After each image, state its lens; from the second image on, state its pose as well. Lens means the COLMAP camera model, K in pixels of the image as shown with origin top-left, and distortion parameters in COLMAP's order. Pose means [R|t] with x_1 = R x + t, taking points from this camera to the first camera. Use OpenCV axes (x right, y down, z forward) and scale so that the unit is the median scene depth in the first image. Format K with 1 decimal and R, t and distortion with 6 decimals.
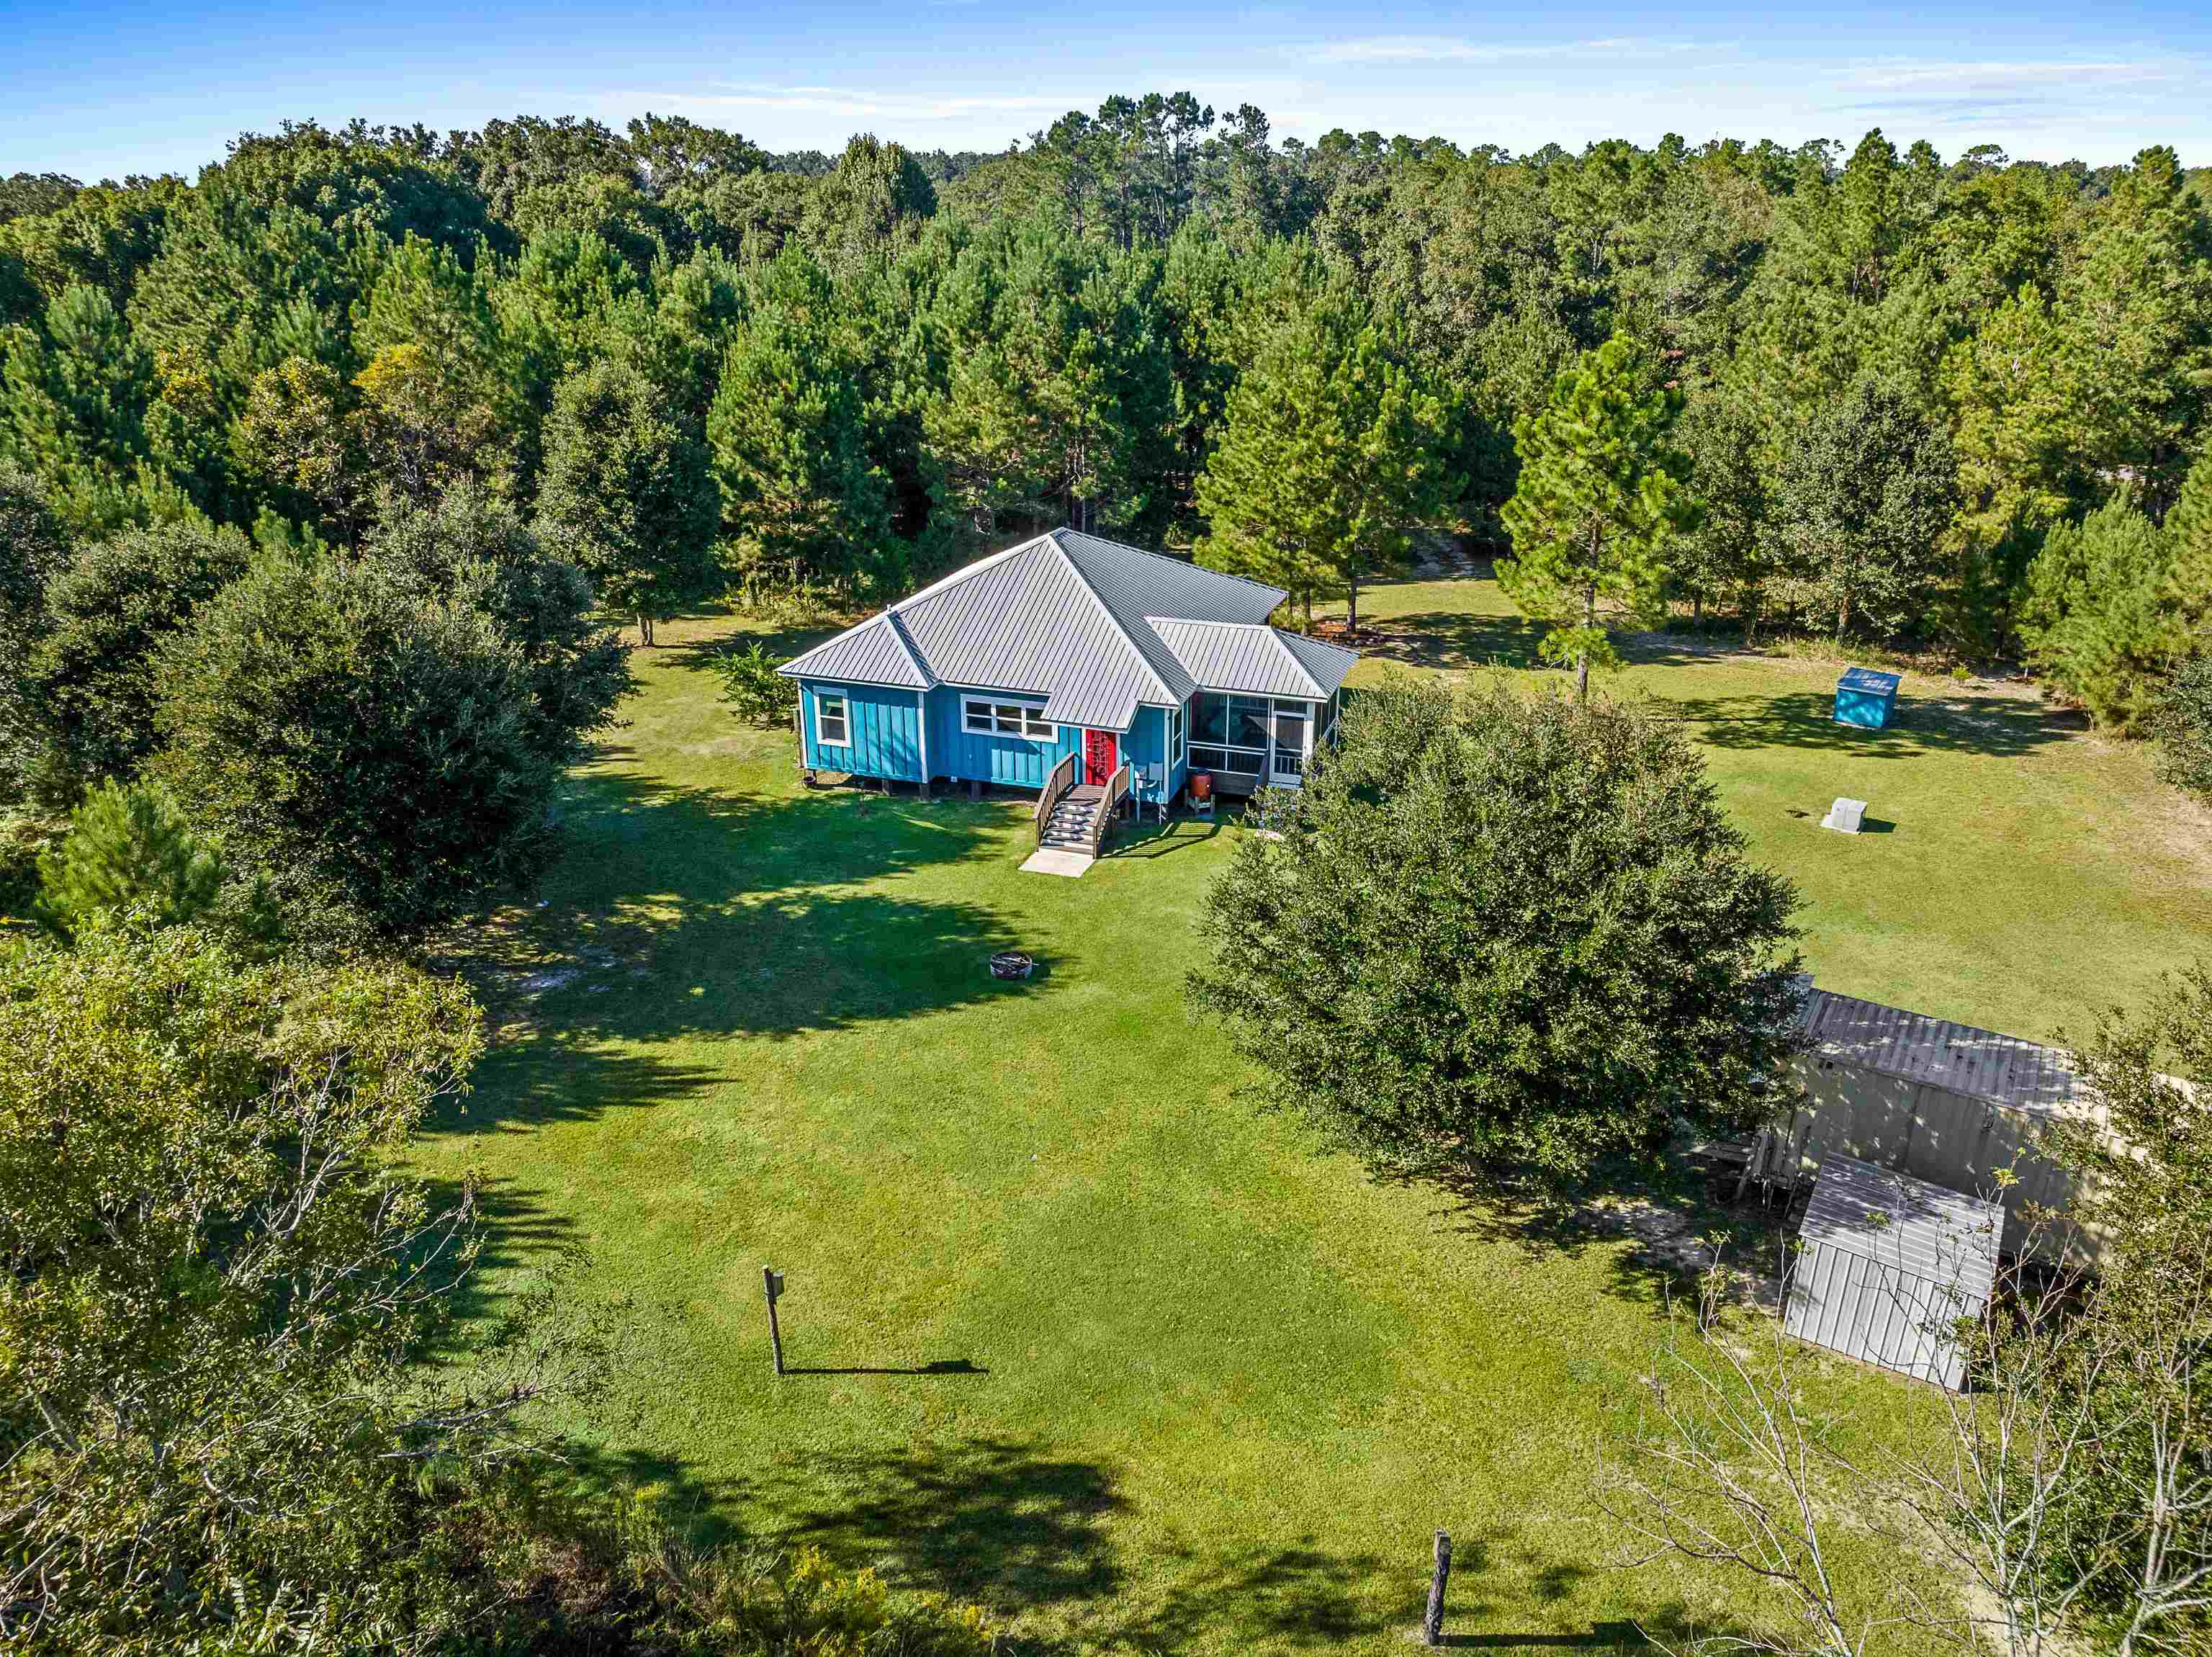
lens RADIAL K [[1547.0, 0, 1113.6], [0, 1547.0, 830.0], [0, 0, 1]] dist [-0.049344, 0.018388]
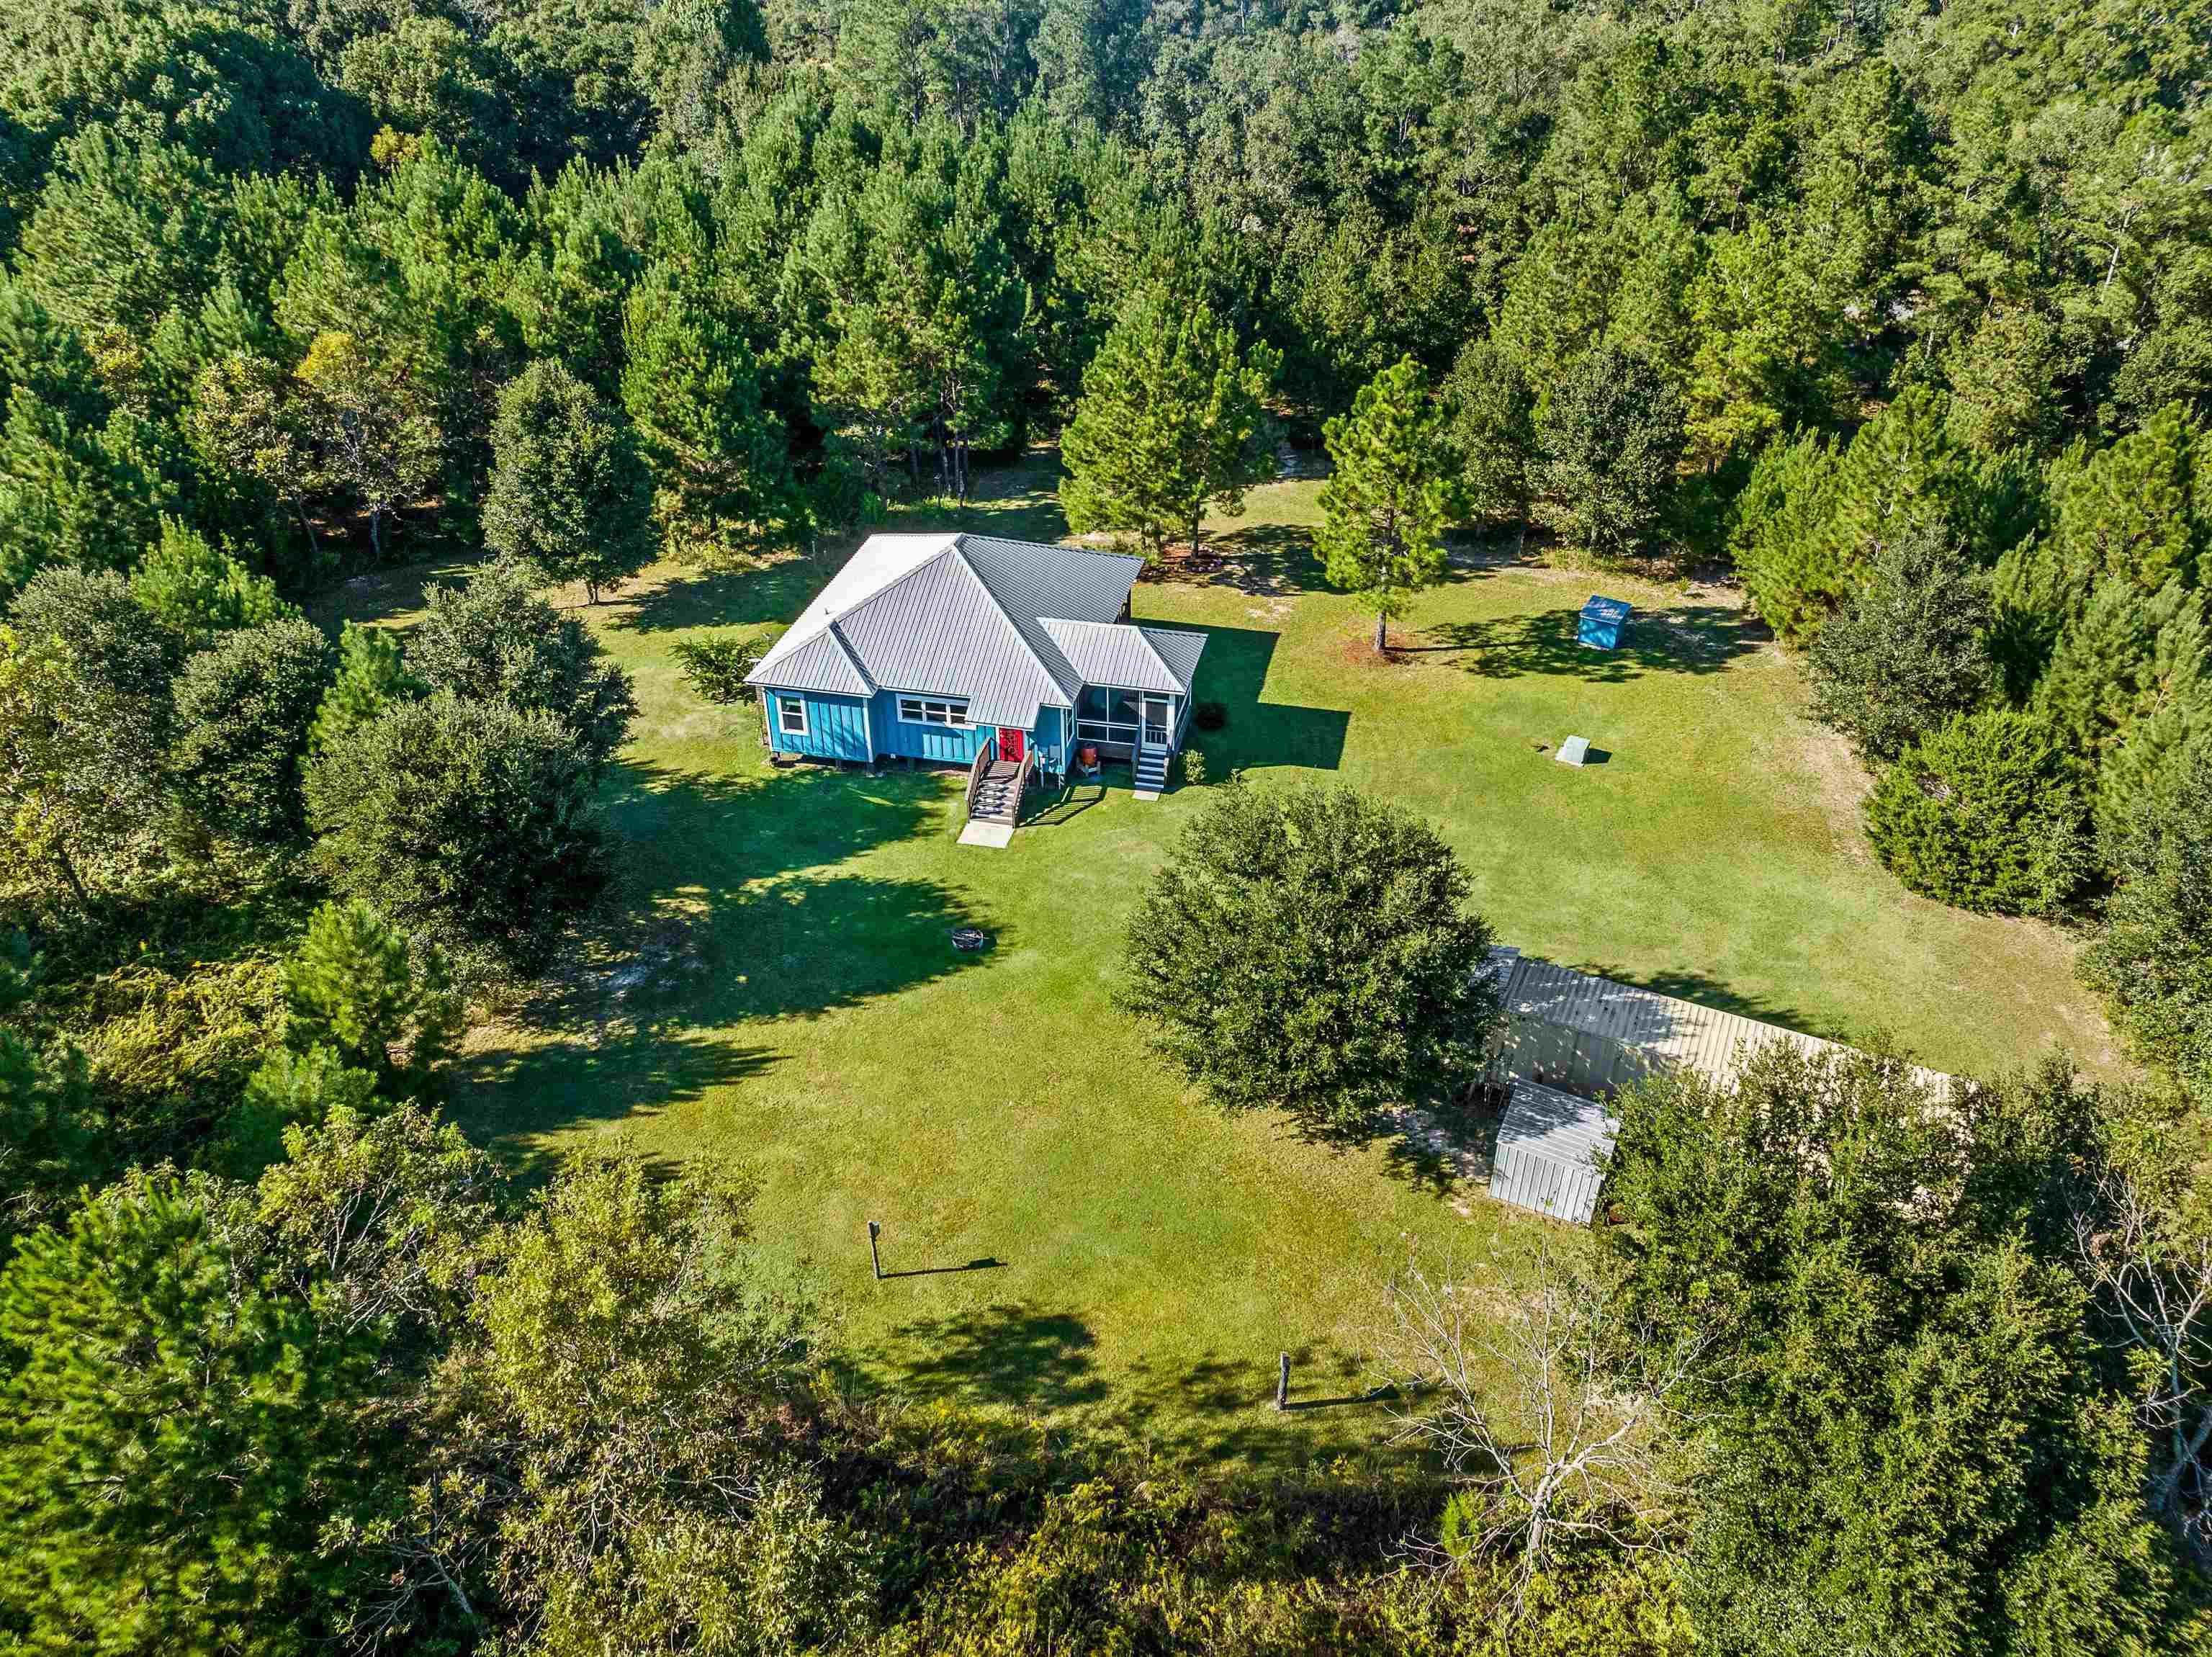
lens RADIAL K [[1547.0, 0, 1113.6], [0, 1547.0, 824.8], [0, 0, 1]] dist [-0.049344, 0.018388]
pose [[0.993220, -0.061581, 0.098603, -0.050694], [0.042366, 0.981584, 0.186276, -0.199729], [-0.108259, -0.180836, 0.977537, -0.256831]]
